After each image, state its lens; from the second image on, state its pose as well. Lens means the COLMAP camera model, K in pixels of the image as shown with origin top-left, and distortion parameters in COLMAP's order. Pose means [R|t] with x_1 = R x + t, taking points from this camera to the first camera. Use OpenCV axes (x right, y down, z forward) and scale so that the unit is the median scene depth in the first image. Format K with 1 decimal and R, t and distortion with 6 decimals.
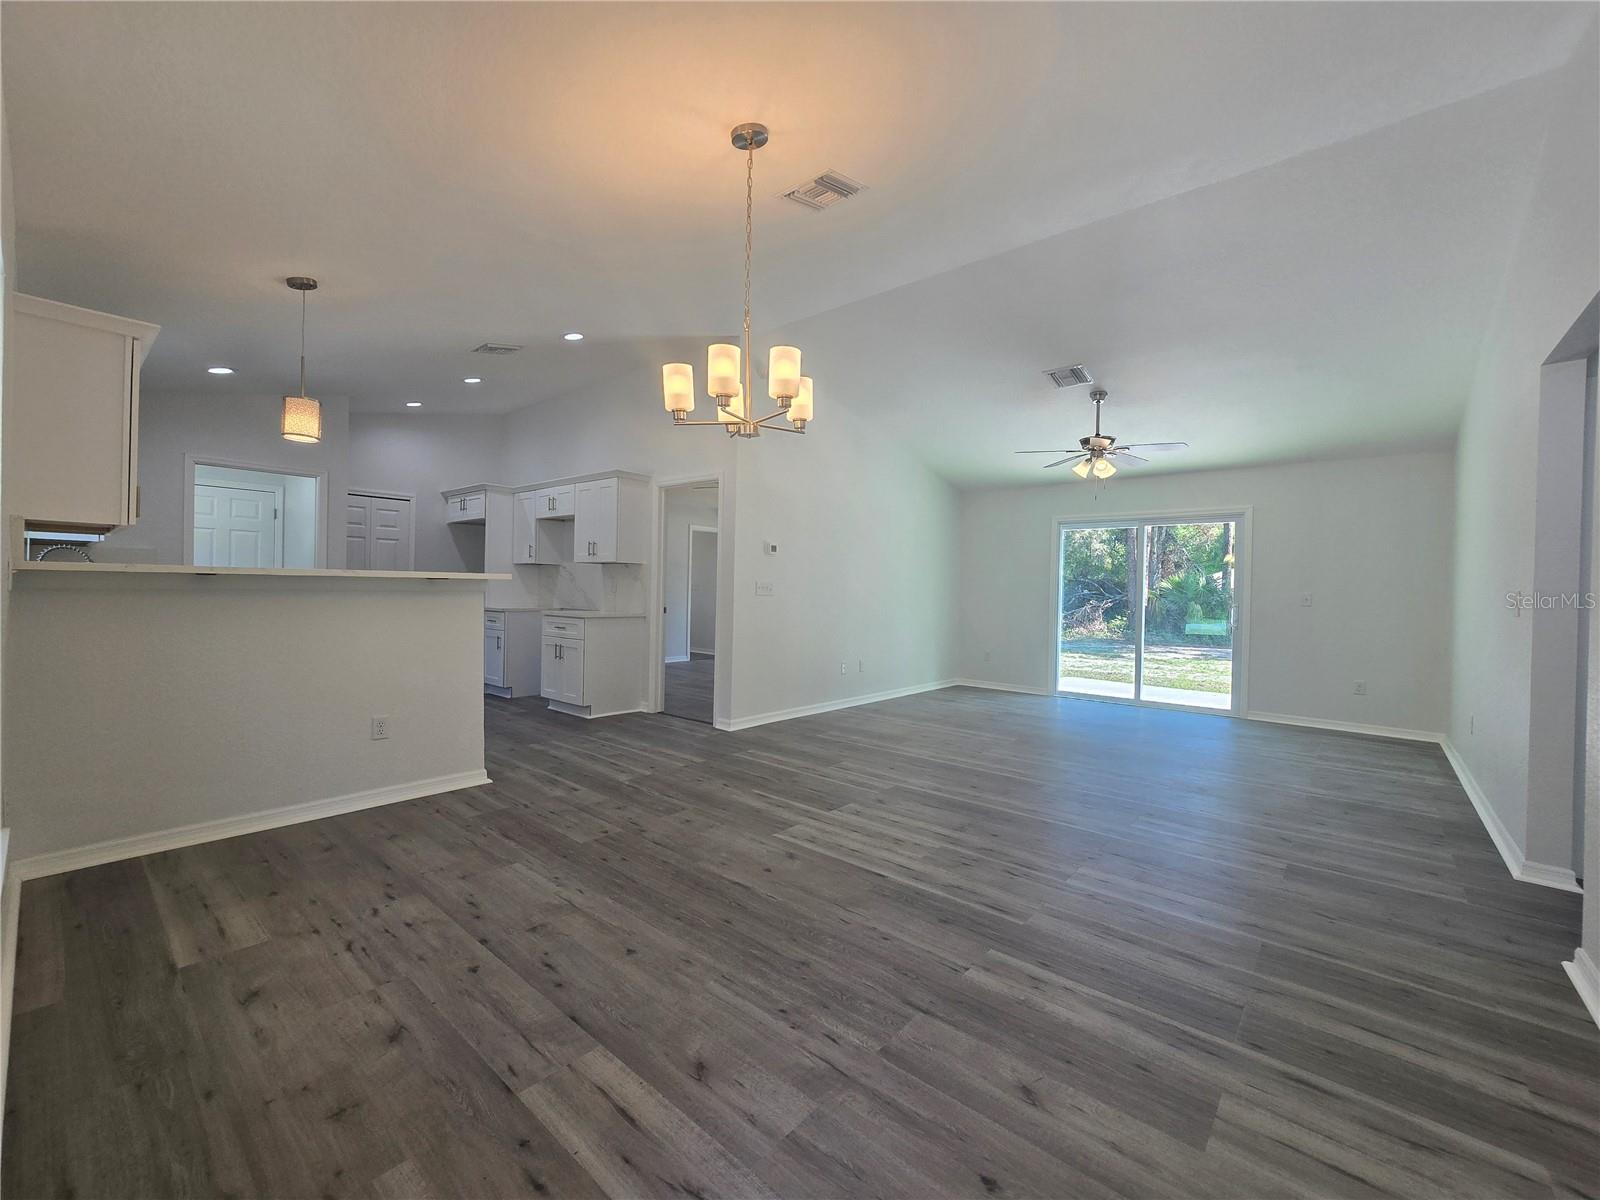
lens RADIAL K [[652.3, 0, 804.2], [0, 652.3, 592.5], [0, 0, 1]] dist [-0.001790, 0.000048]
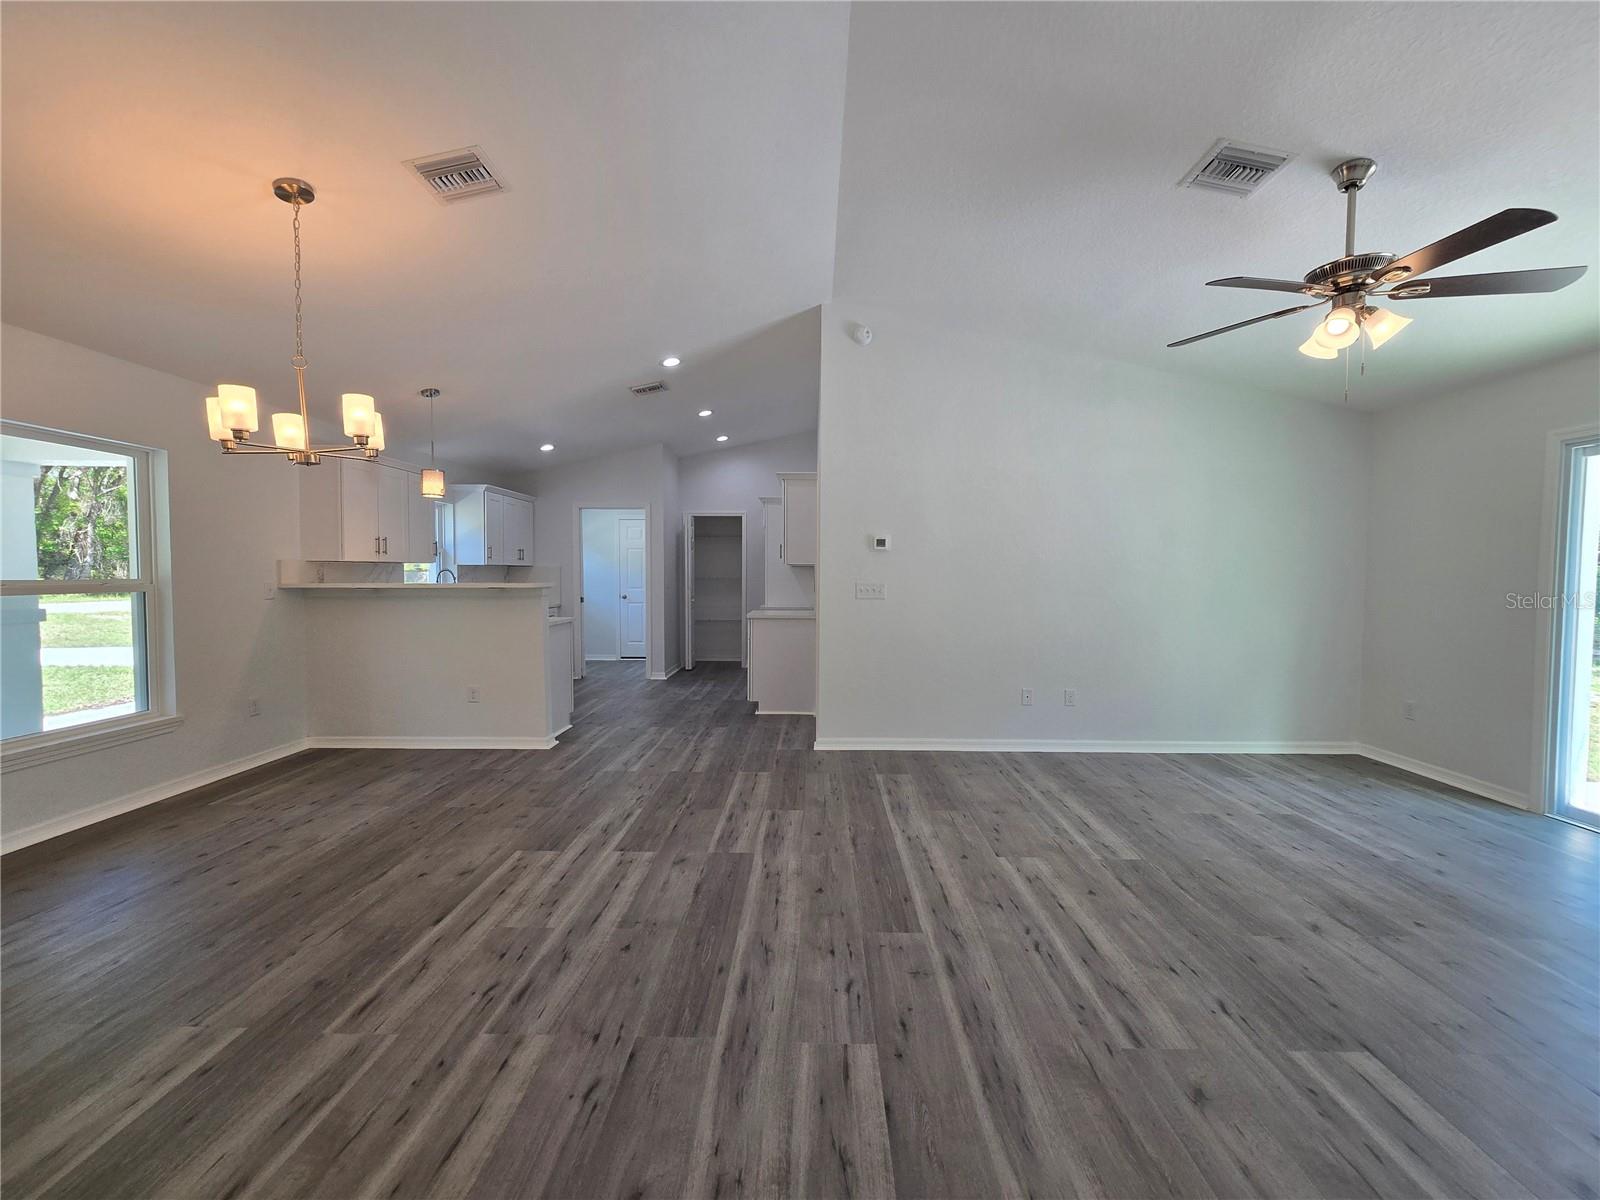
lens RADIAL K [[658.2, 0, 802.6], [0, 658.2, 593.9], [0, 0, 1]] dist [-0.003400, 0.000422]
pose [[0.635690, 0.004949, -0.771929, 0.986071], [0.006235, 0.999914, 0.011546, -0.022232], [0.771919, -0.012152, 0.635604, 0.710168]]
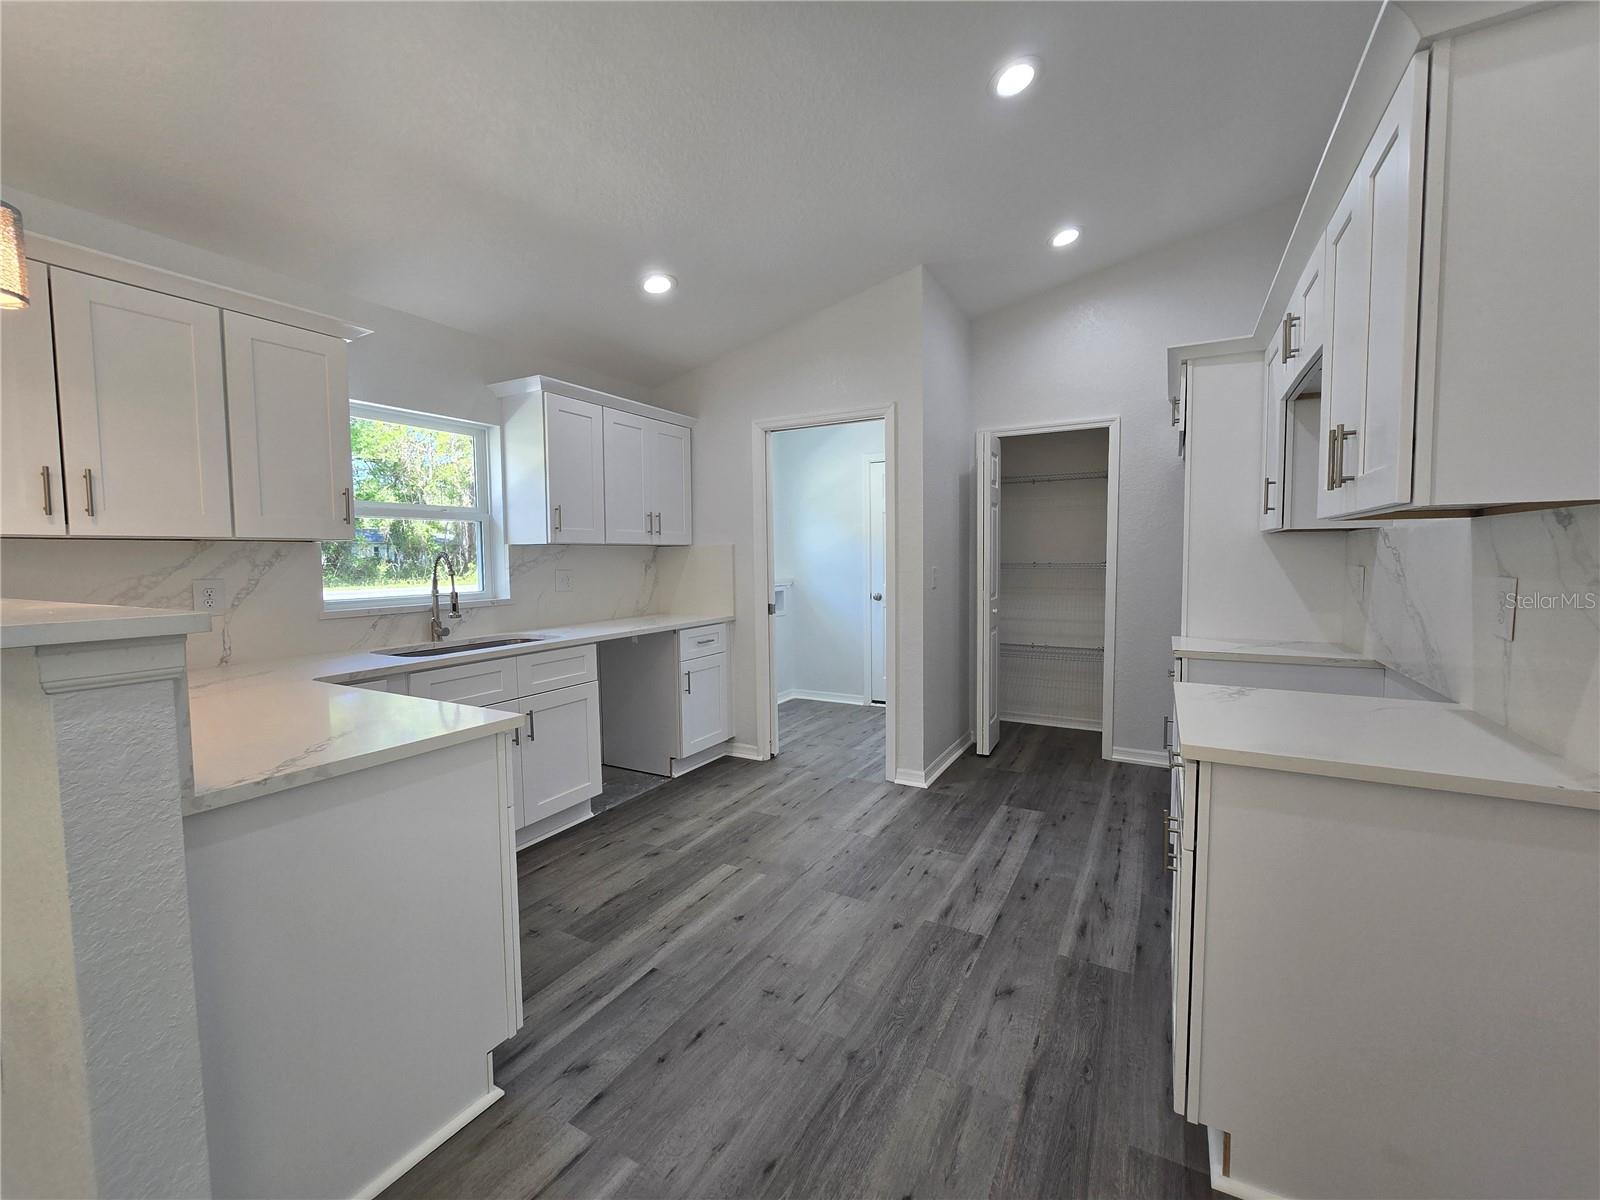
lens RADIAL K [[658.2, 0, 802.6], [0, 658.2, 593.9], [0, 0, 1]] dist [-0.003400, 0.000422]
pose [[0.197025, 0.034002, -0.979809, -0.249050], [0.007764, 0.999313, 0.036240, -0.054281], [0.980368, -0.014747, 0.196626, 1.492361]]
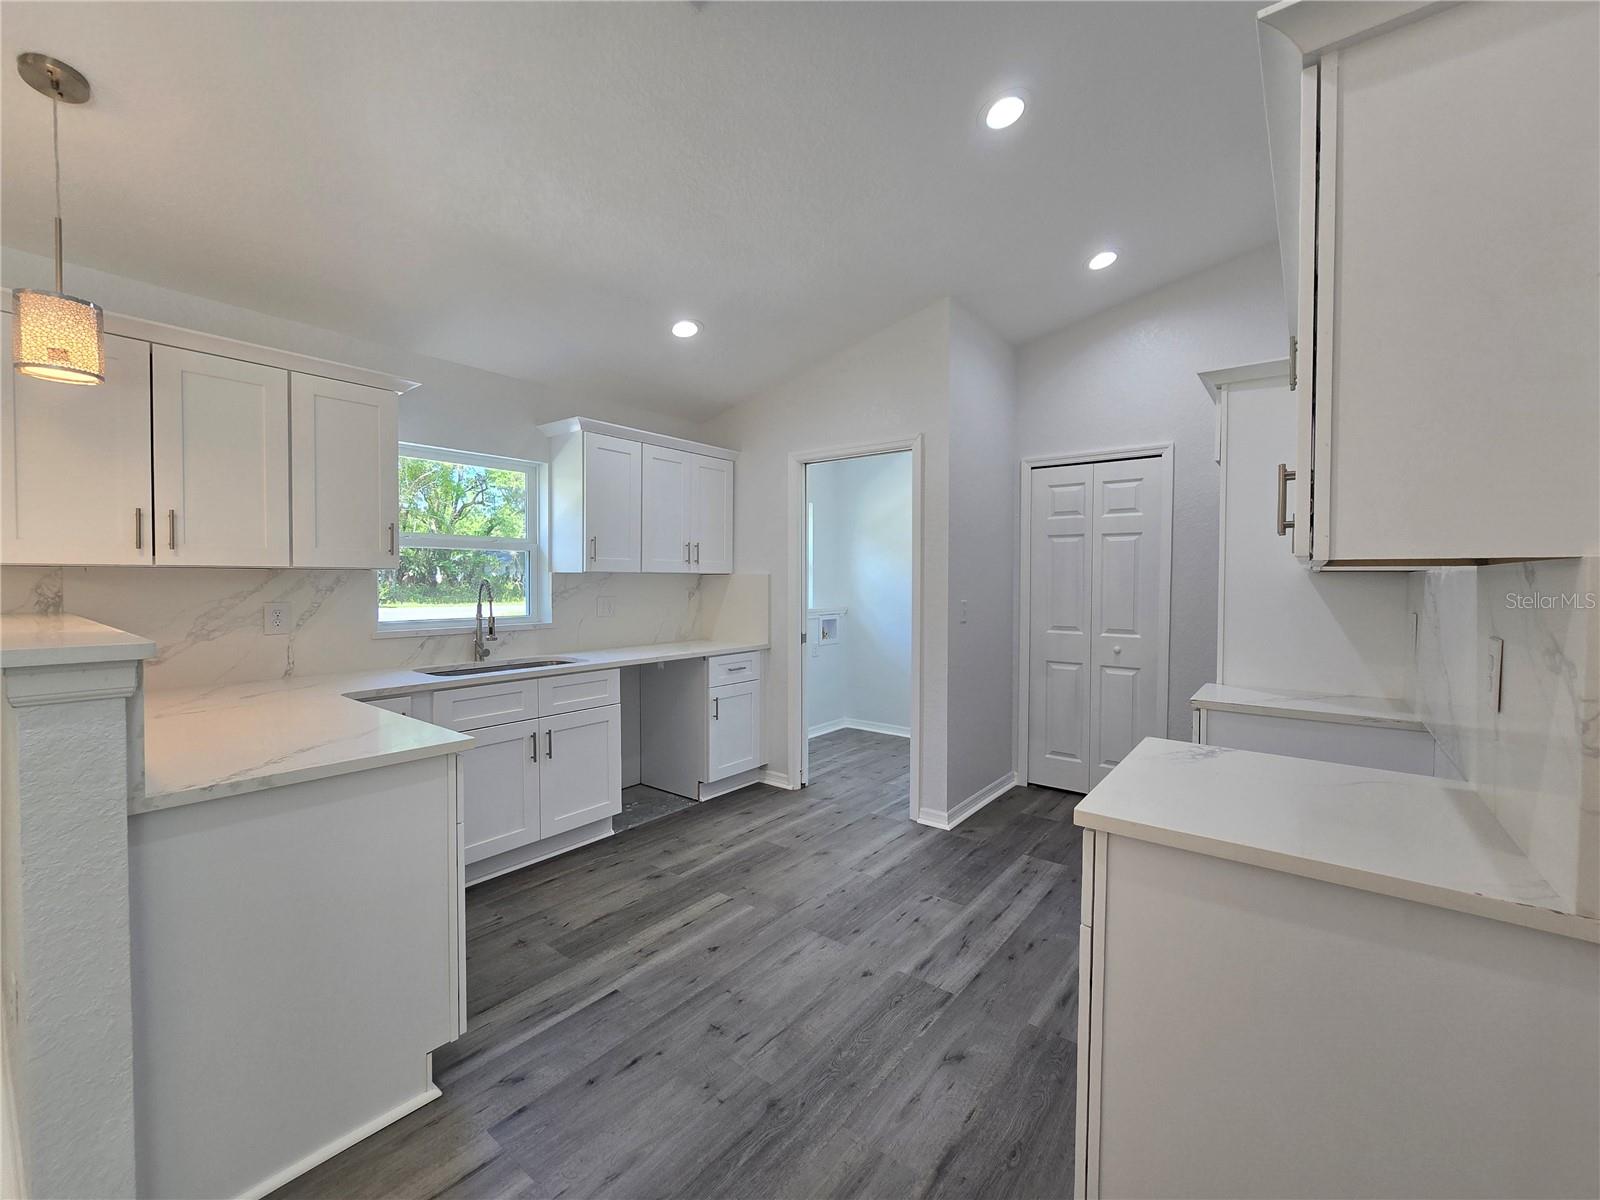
lens RADIAL K [[658.2, 0, 802.6], [0, 658.2, 593.9], [0, 0, 1]] dist [-0.003400, 0.000422]
pose [[0.041827, 0.001299, -0.999124, -0.225218], [-0.010562, 0.999944, 0.000858, -0.068401], [0.999069, 0.010517, 0.041838, 1.633233]]
